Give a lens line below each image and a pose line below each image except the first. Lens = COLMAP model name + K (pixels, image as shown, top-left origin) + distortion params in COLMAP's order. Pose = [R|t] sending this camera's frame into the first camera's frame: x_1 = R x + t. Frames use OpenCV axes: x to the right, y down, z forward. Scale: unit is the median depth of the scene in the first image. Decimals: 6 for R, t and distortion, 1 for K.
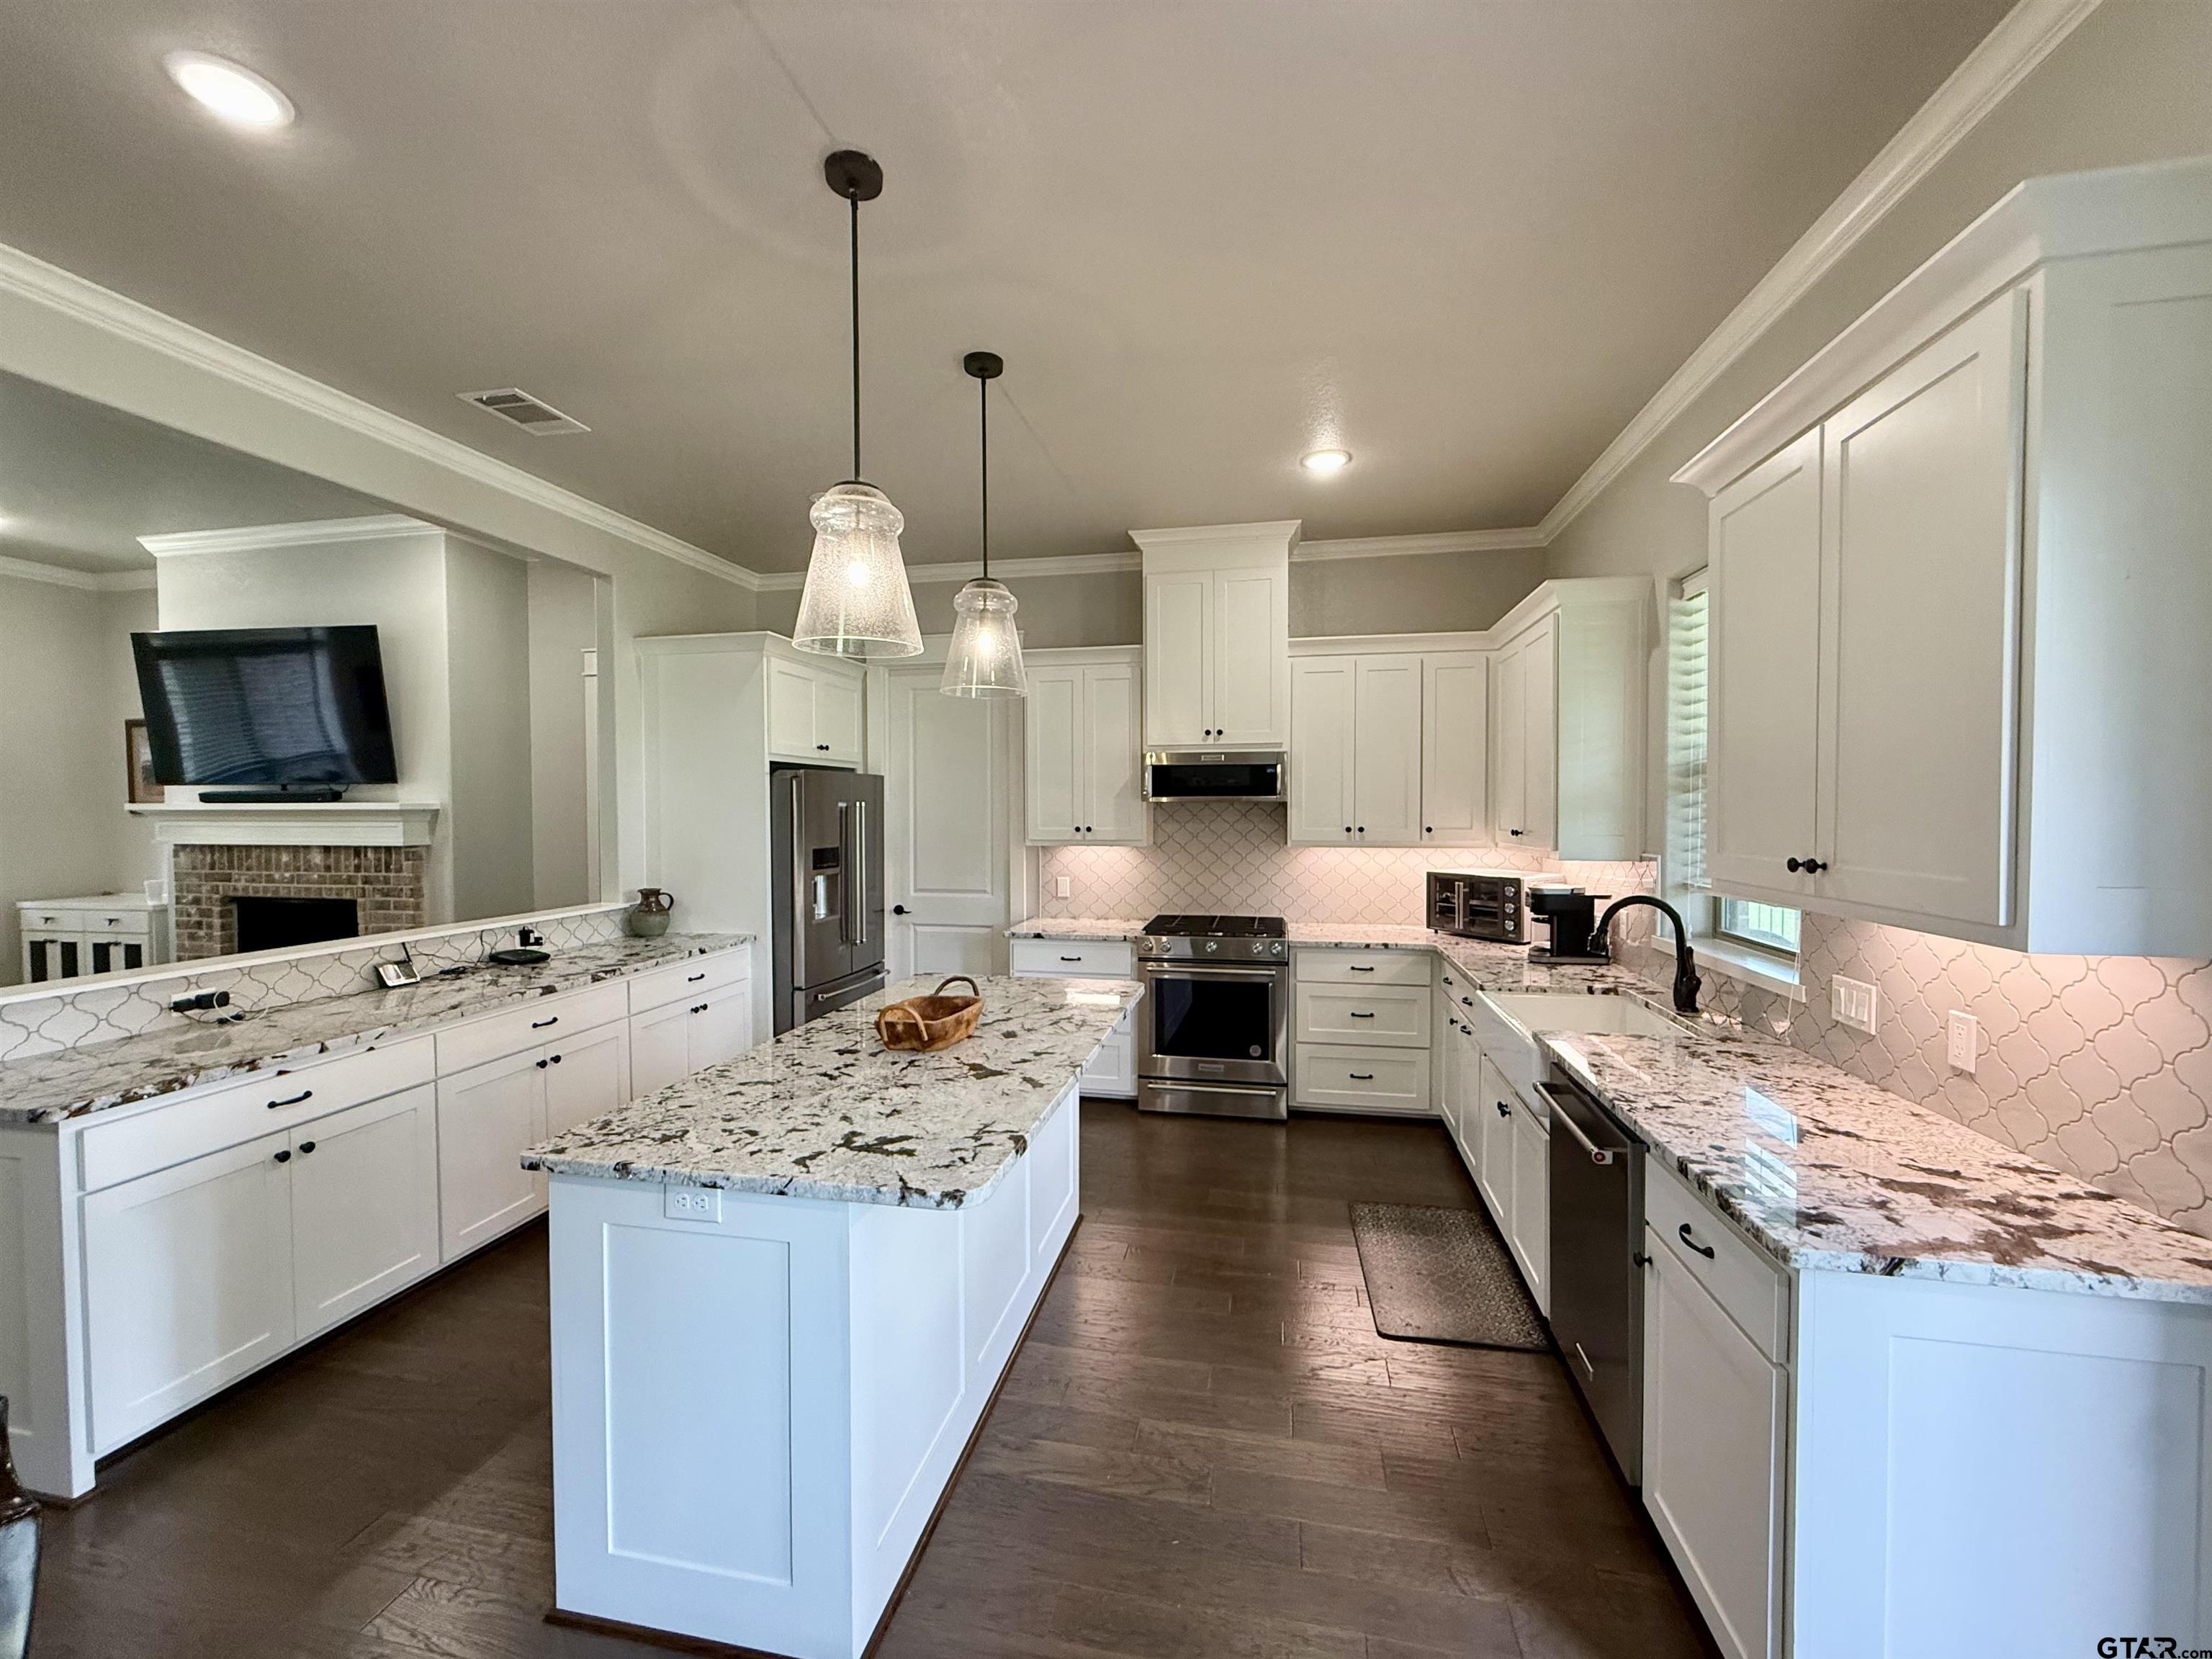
lens RADIAL K [[881.8, 0, 1100.2], [0, 881.8, 835.2], [0, 0, 1]] dist [0.000249, -0.000248]
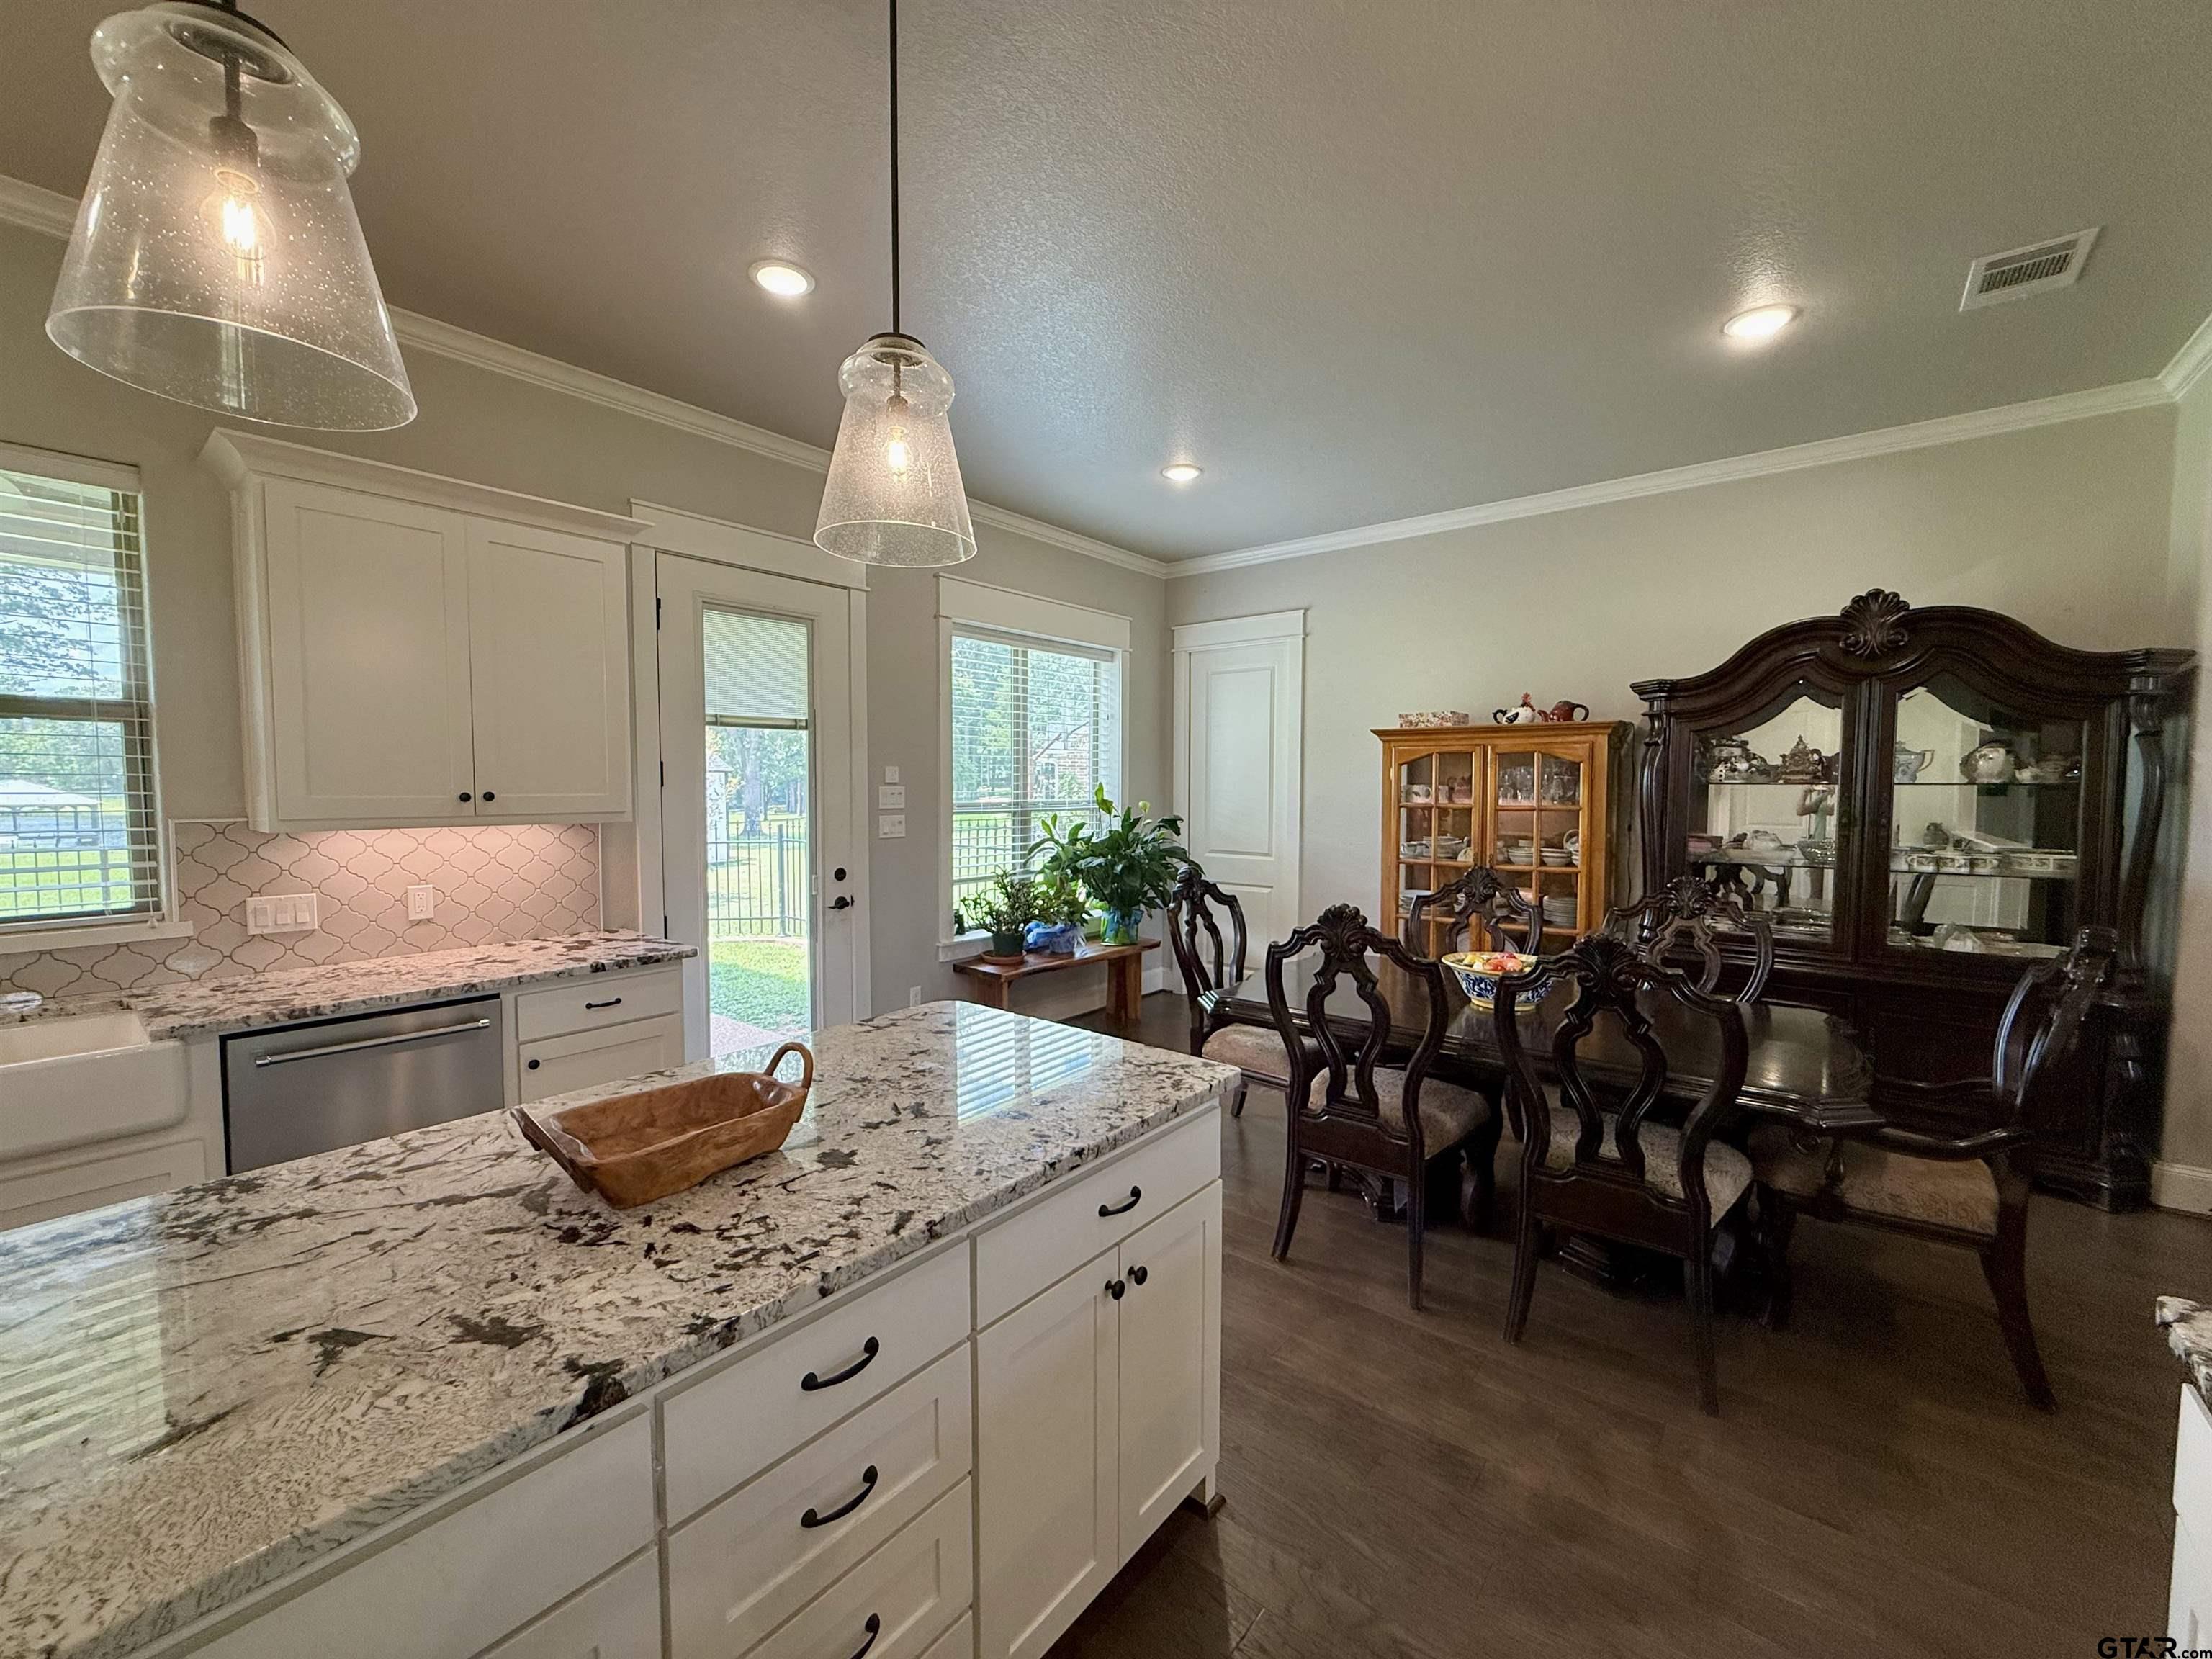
lens RADIAL K [[881.8, 0, 1103.3], [0, 881.8, 828.4], [0, 0, 1]] dist [0.000249, -0.000248]
pose [[-0.883664, -0.024941, 0.467456, -0.365336], [0.014056, 0.996716, 0.079750, -0.007627], [-0.467910, 0.077042, -0.880412, 0.728392]]
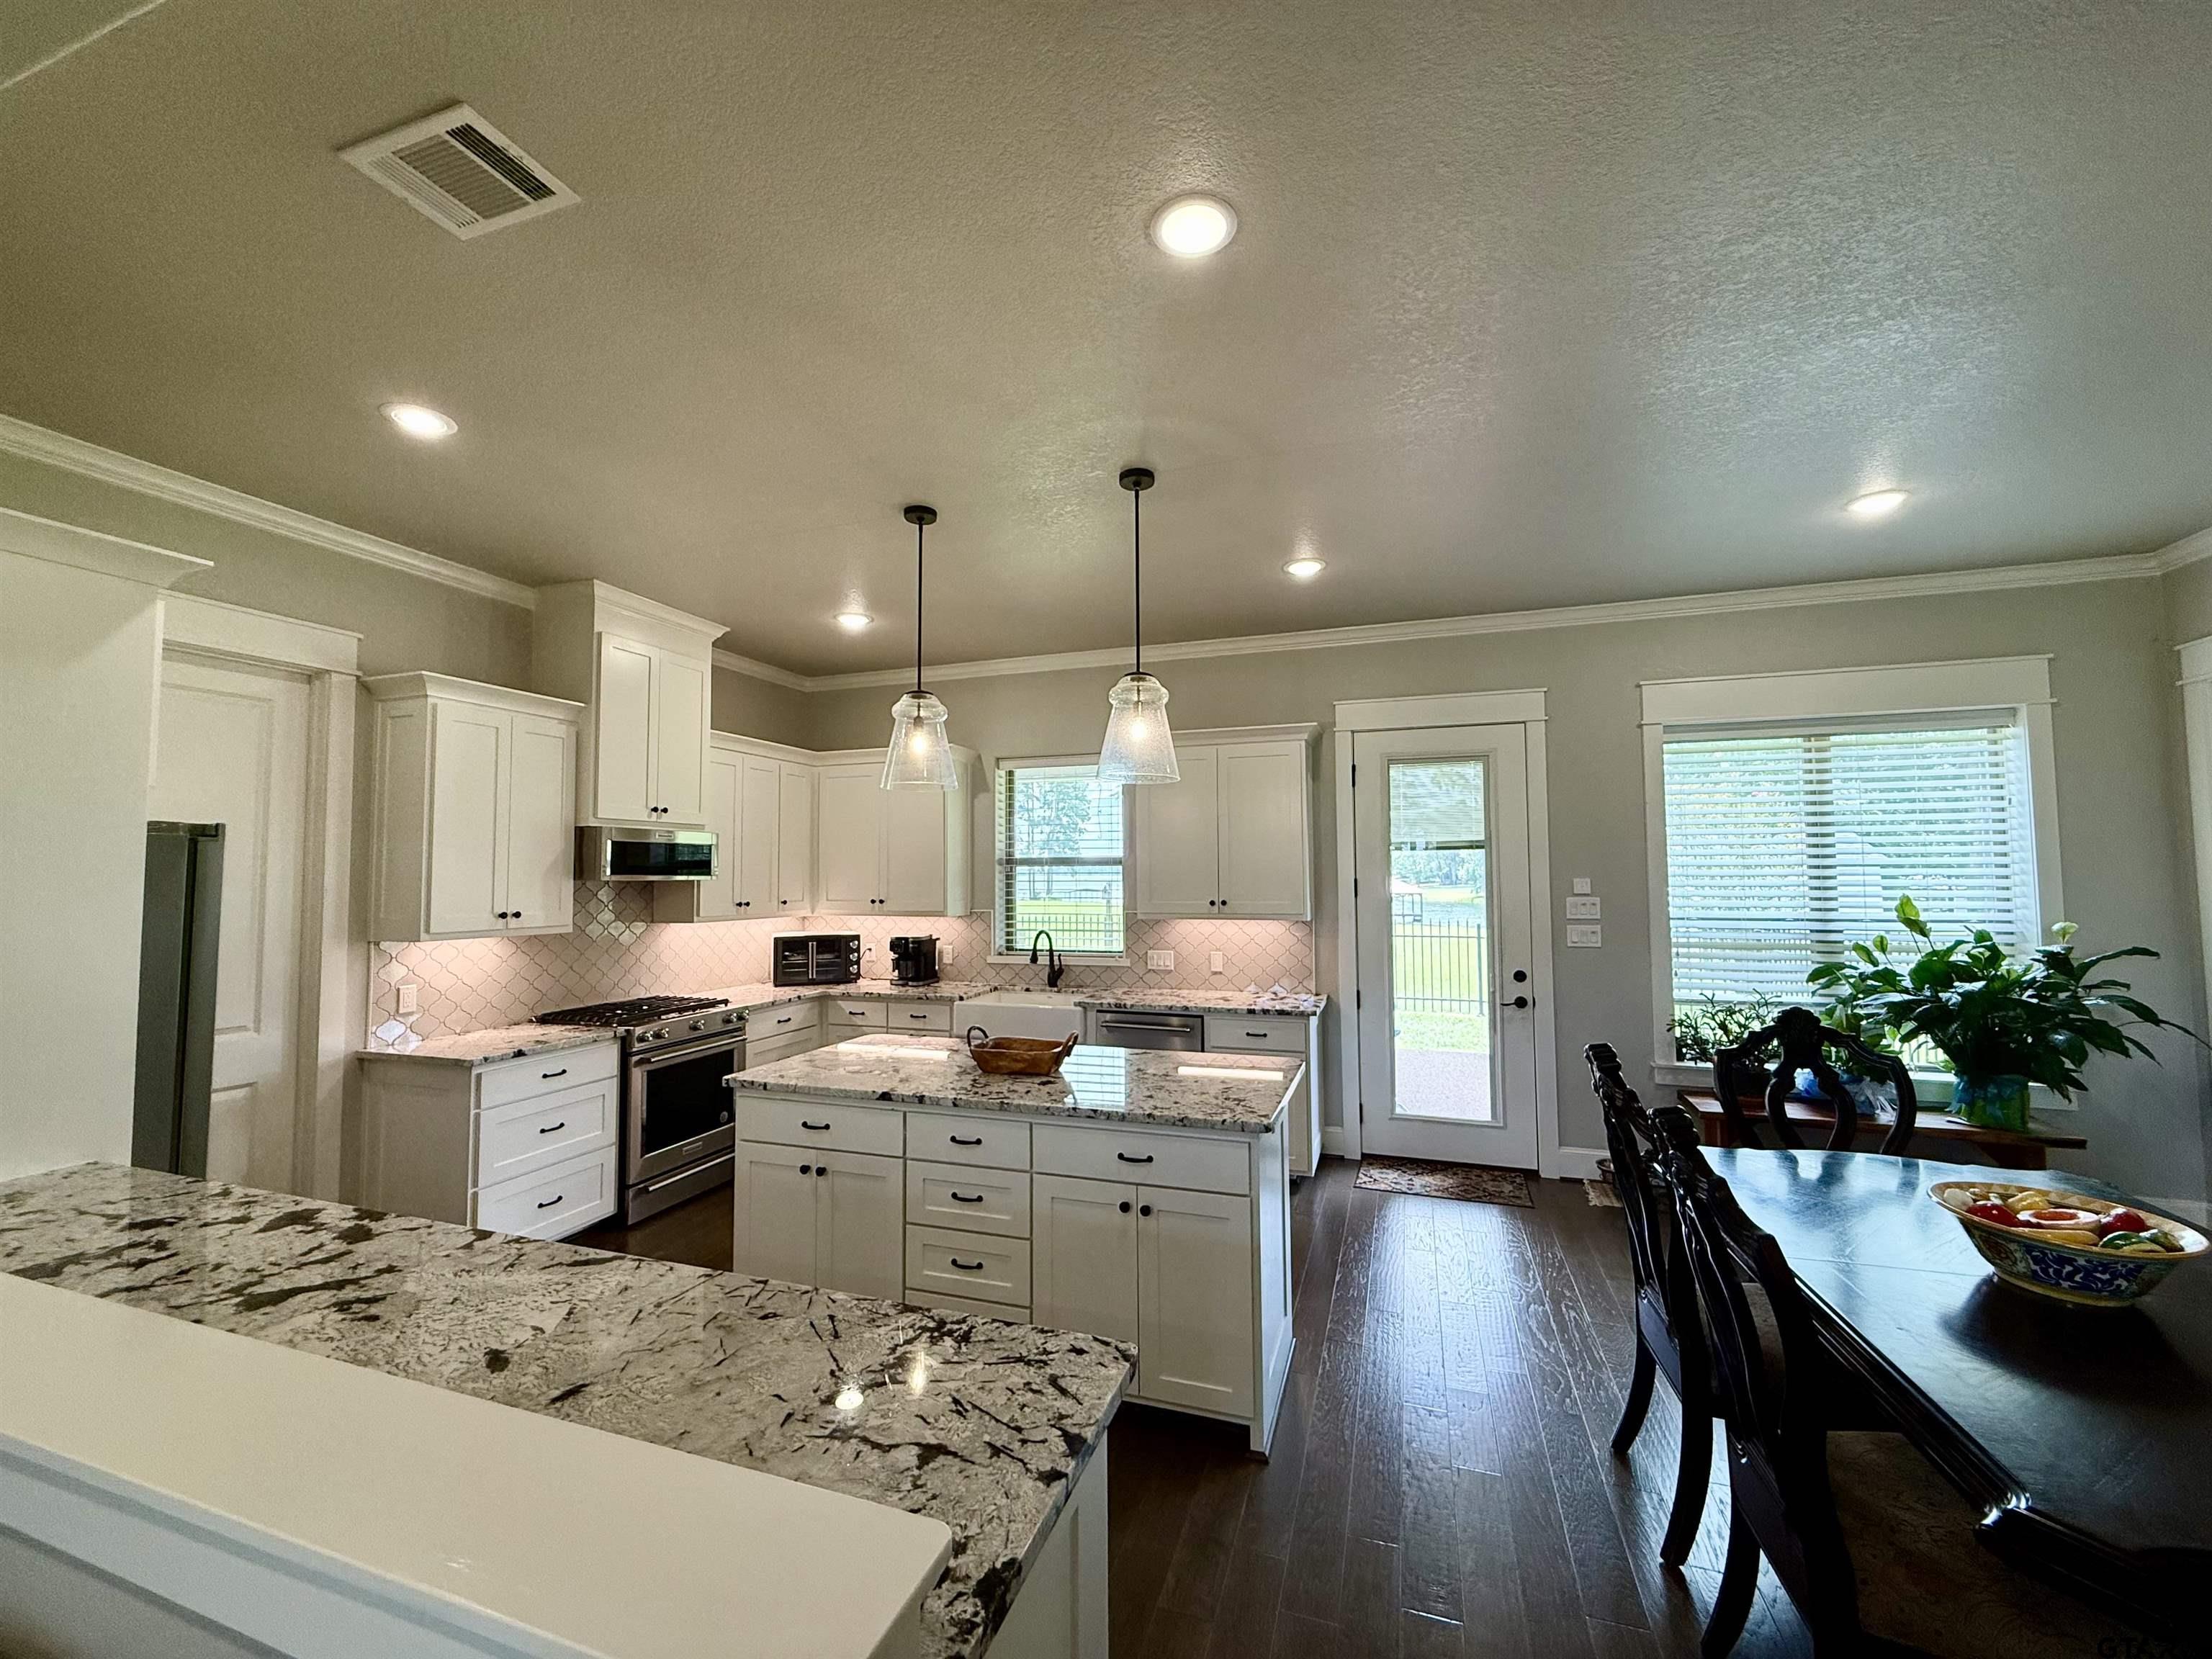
lens RADIAL K [[881.8, 0, 1102.5], [0, 881.8, 832.3], [0, 0, 1]] dist [0.000249, -0.000248]
pose [[0.131613, 0.051568, 0.989959, -0.786696], [0.037395, 0.997677, -0.056941, -0.017136], [-0.990596, 0.044514, 0.129379, 0.385432]]
